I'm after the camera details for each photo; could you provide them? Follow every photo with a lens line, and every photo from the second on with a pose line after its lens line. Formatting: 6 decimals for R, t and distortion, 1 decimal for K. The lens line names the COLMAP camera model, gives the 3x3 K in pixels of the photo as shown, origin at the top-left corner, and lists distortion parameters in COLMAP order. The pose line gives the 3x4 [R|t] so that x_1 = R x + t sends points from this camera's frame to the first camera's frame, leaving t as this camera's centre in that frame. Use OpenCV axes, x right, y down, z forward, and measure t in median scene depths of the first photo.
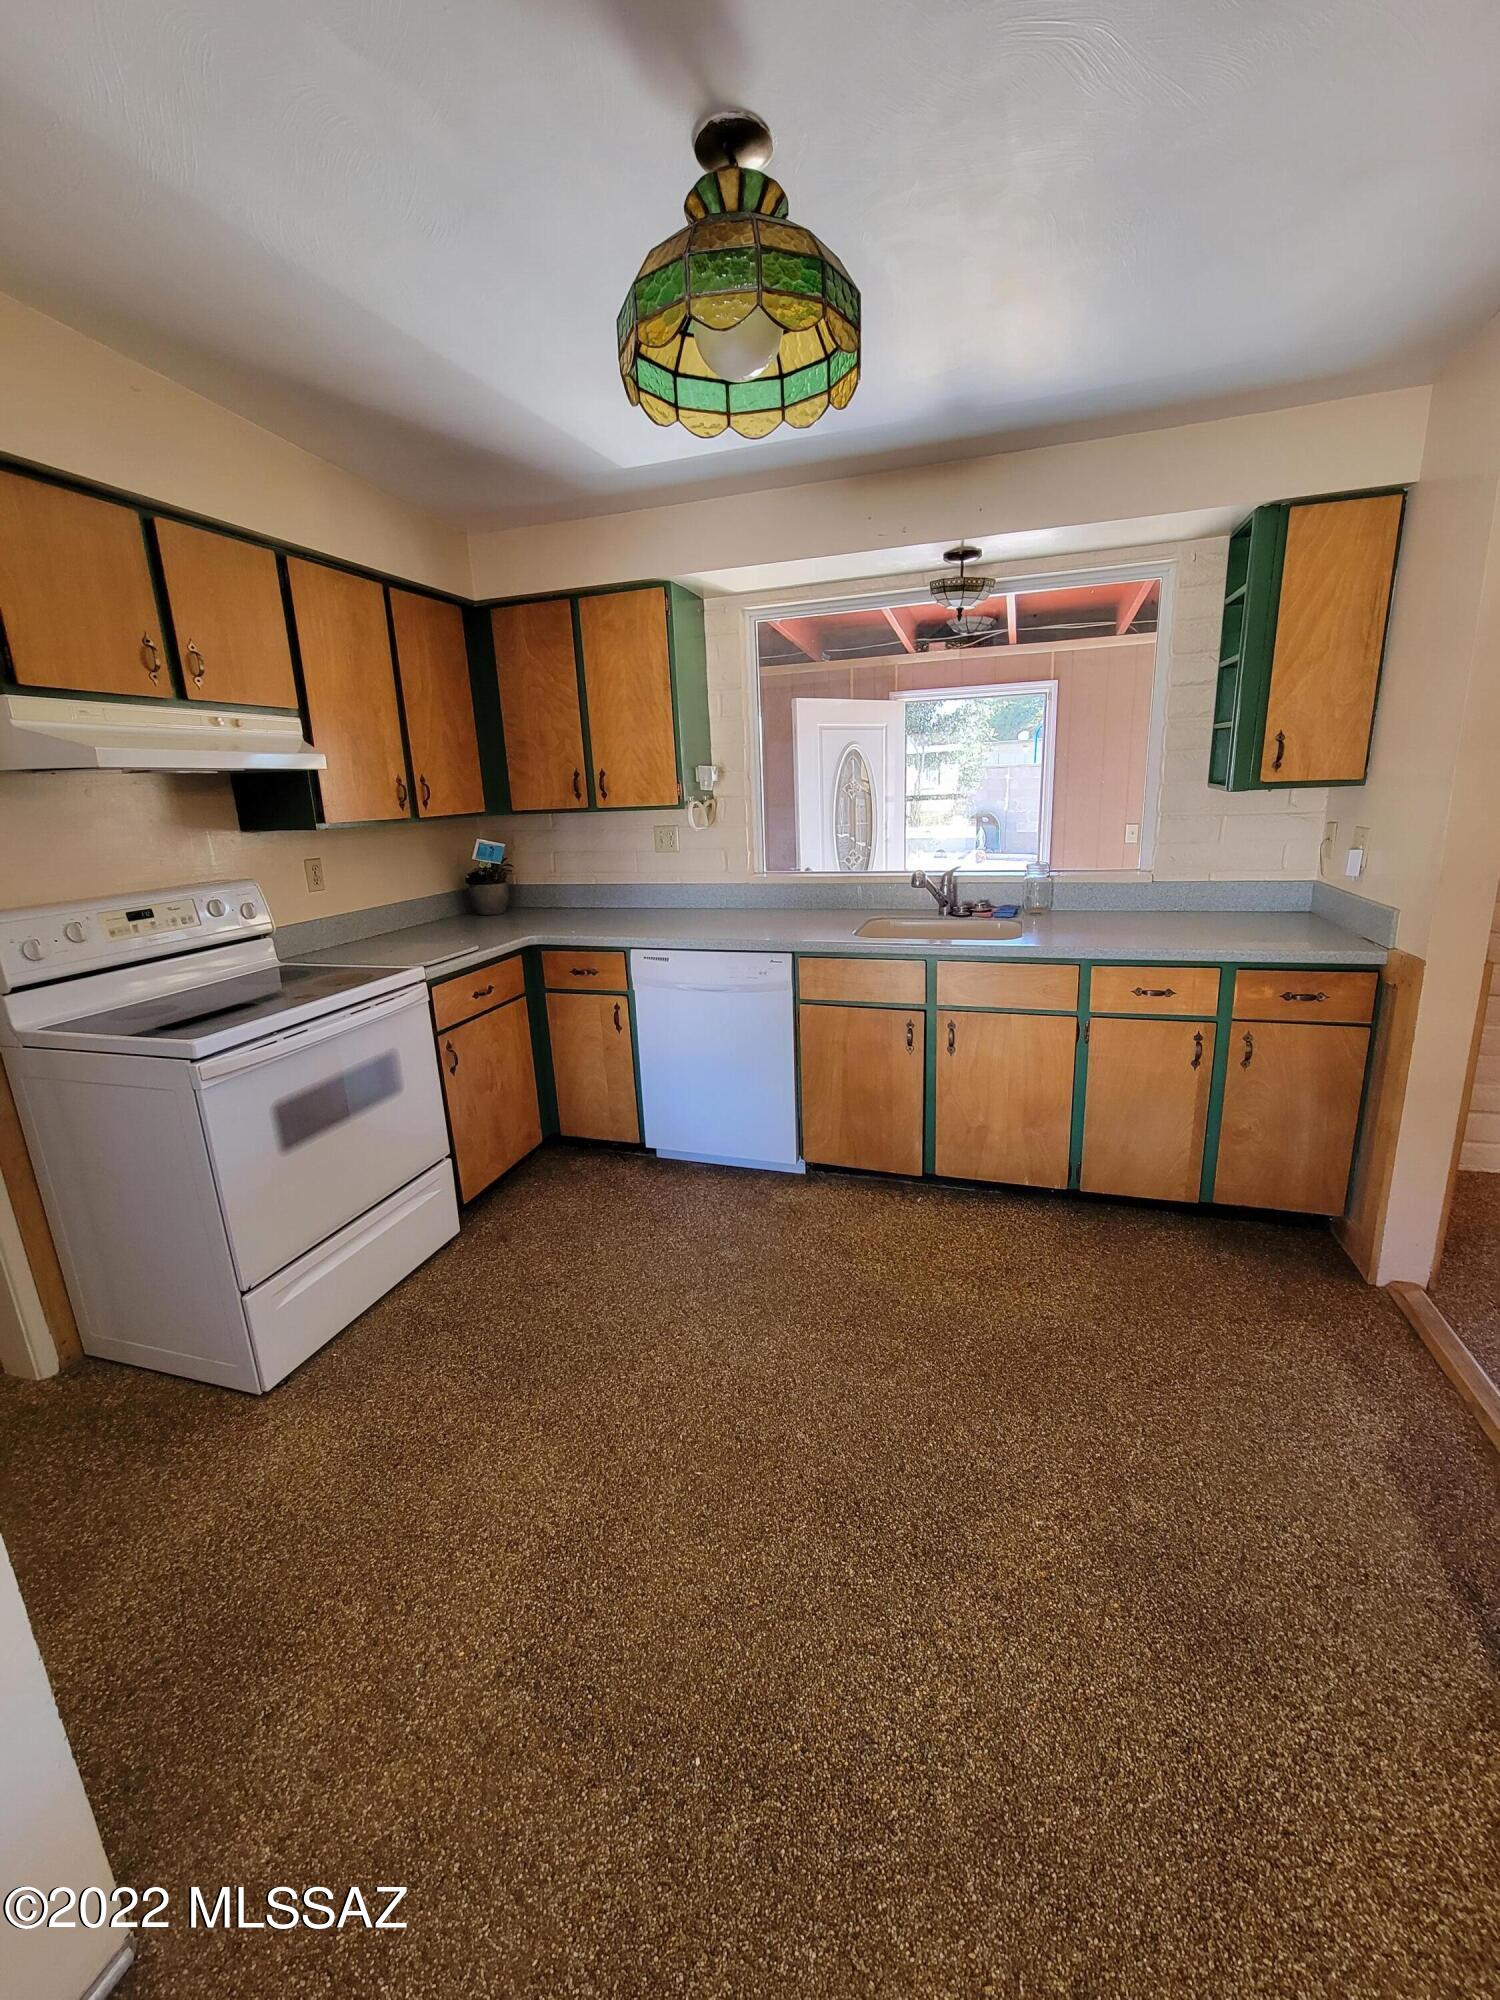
lens RADIAL K [[816.5, 0, 759.0], [0, 816.5, 992.3], [0, 0, 1]] dist [-0.002232, -0.001399]
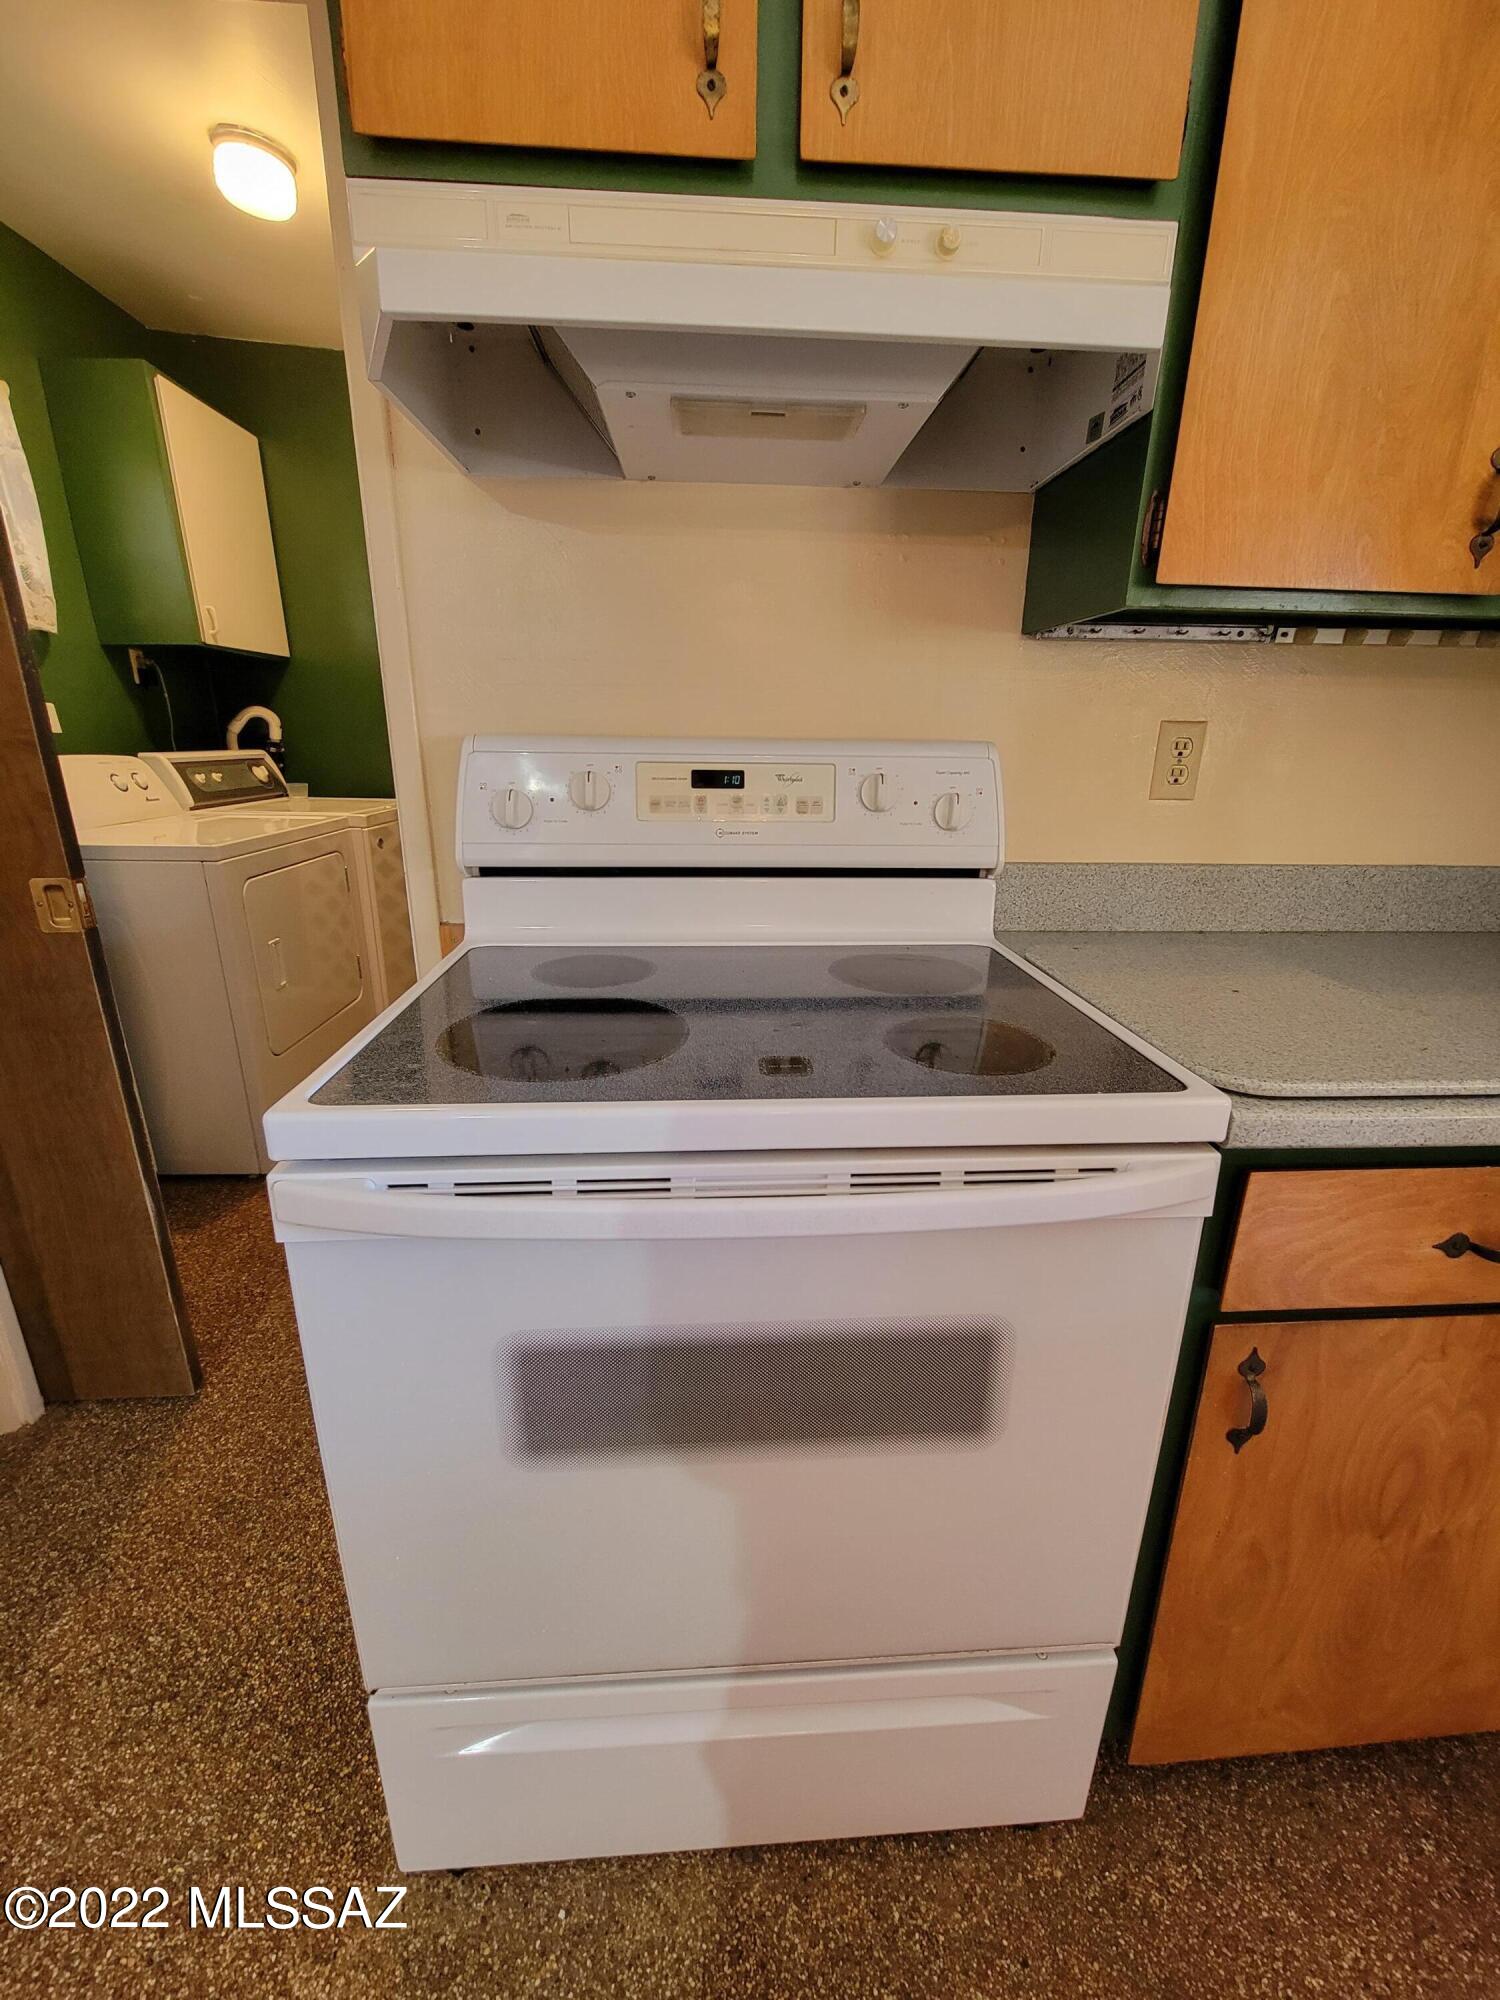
lens RADIAL K [[816.5, 0, 751.6], [0, 816.5, 982.2], [0, 0, 1]] dist [-0.002232, -0.001399]
pose [[0.349912, 0.313807, -0.882659, -0.258680], [-0.257877, 0.938087, 0.231282, -0.094404], [0.900589, 0.146689, 0.409172, 0.791512]]
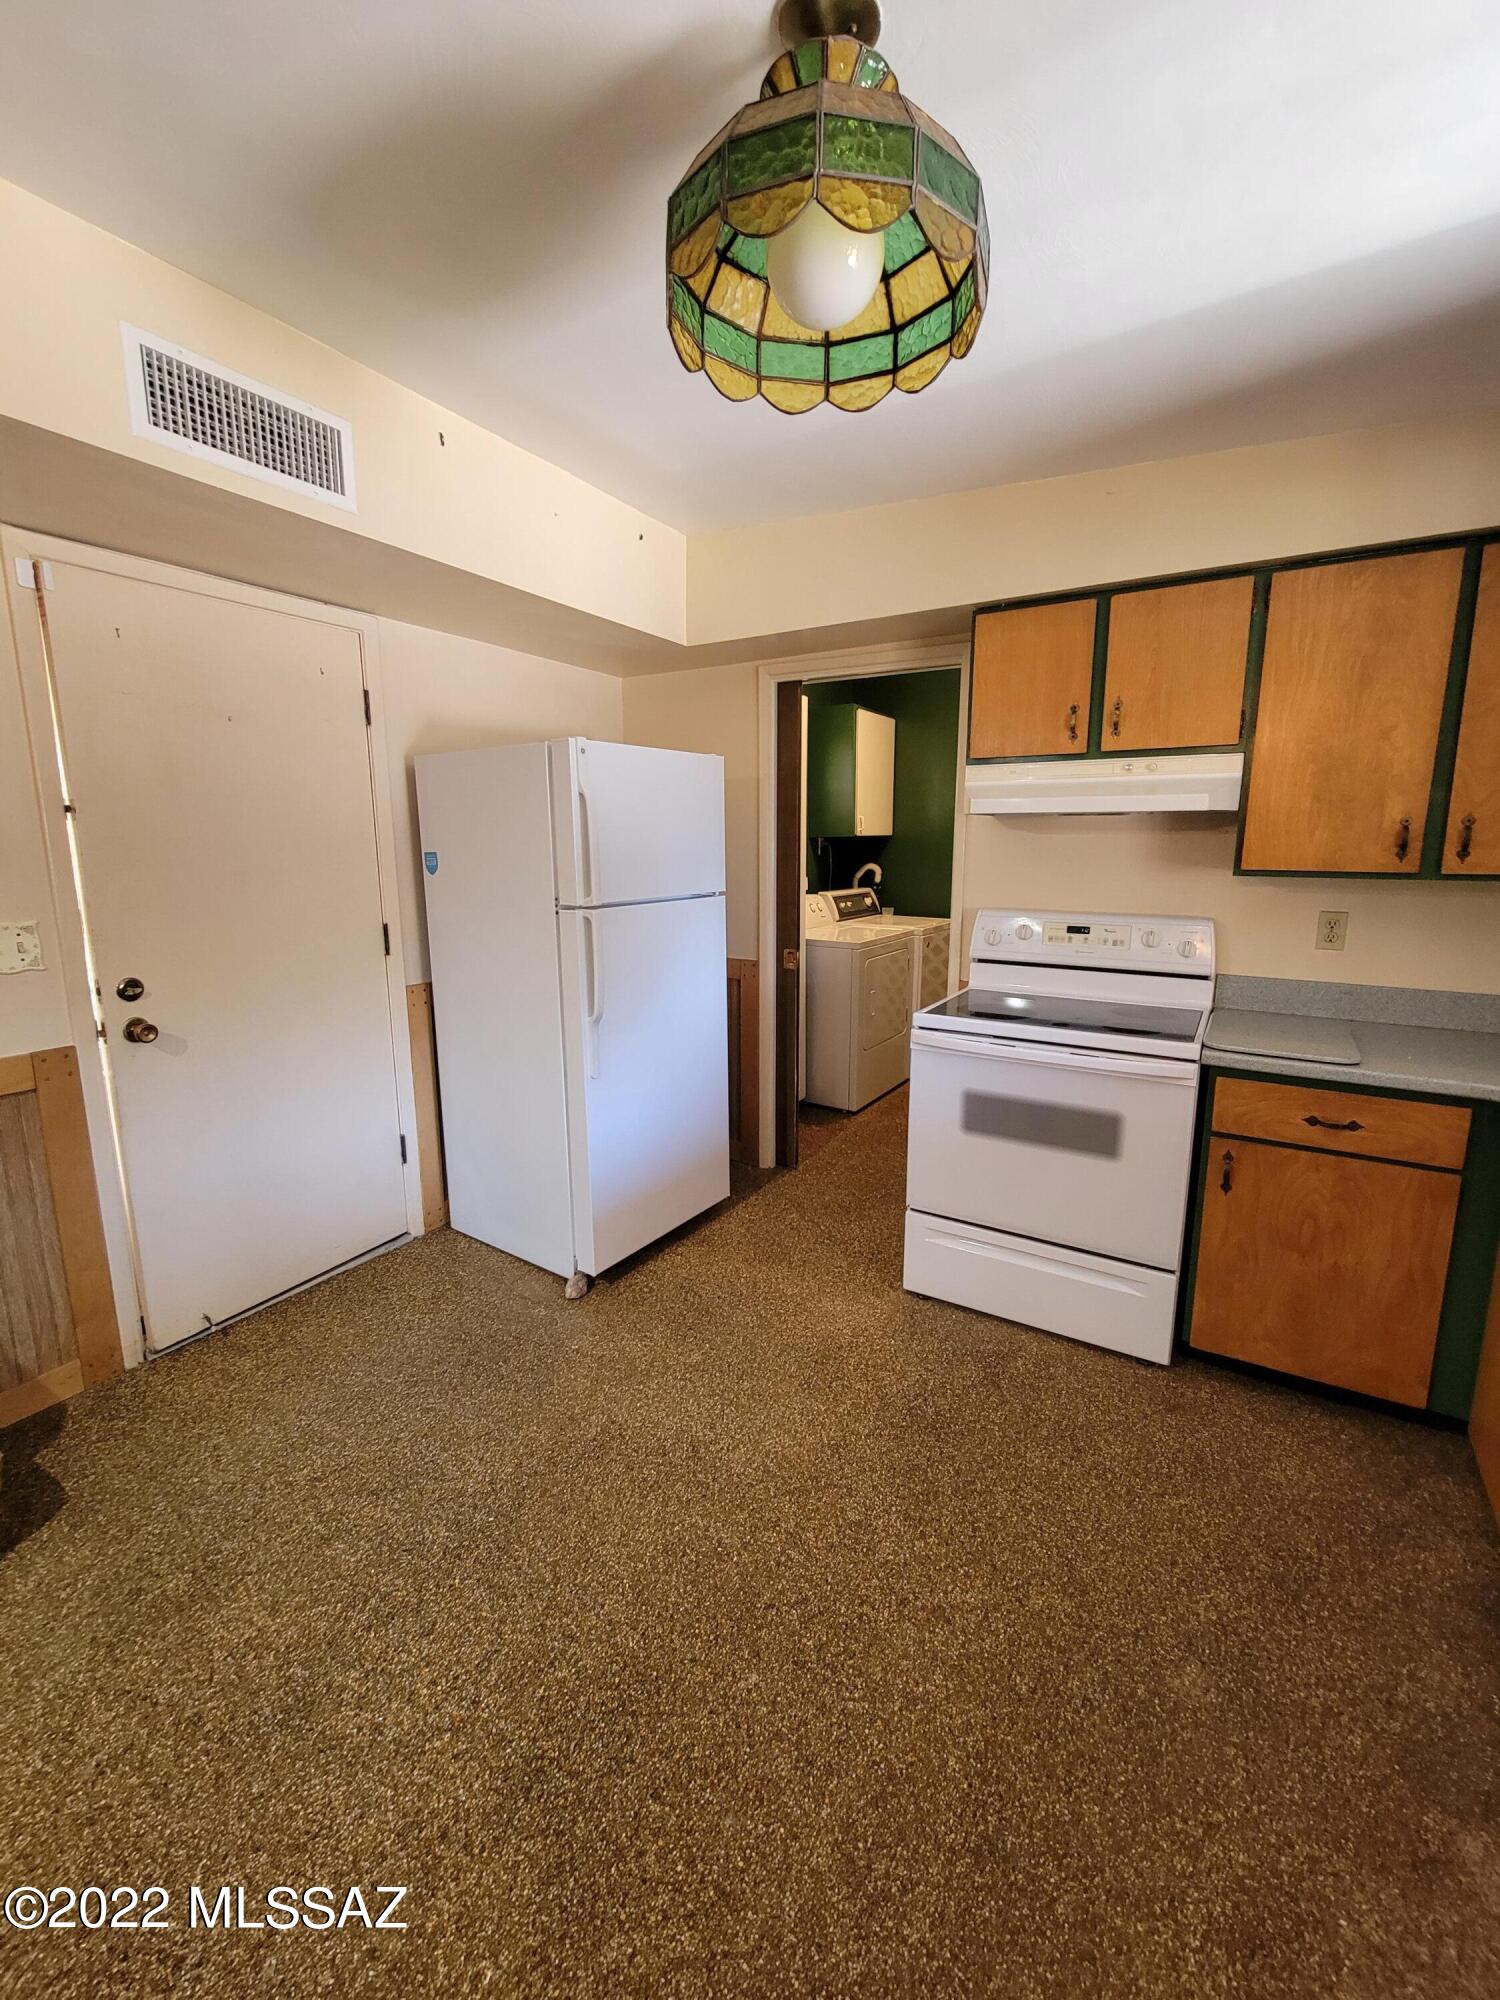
lens RADIAL K [[816.5, 0, 748.6], [0, 816.5, 989.8], [0, 0, 1]] dist [-0.002232, -0.001399]
pose [[-0.253372, 0.211918, -0.943871, 0.507575], [-0.231064, 0.934210, 0.271775, -0.217492], [0.939368, 0.286955, -0.187736, 0.753150]]
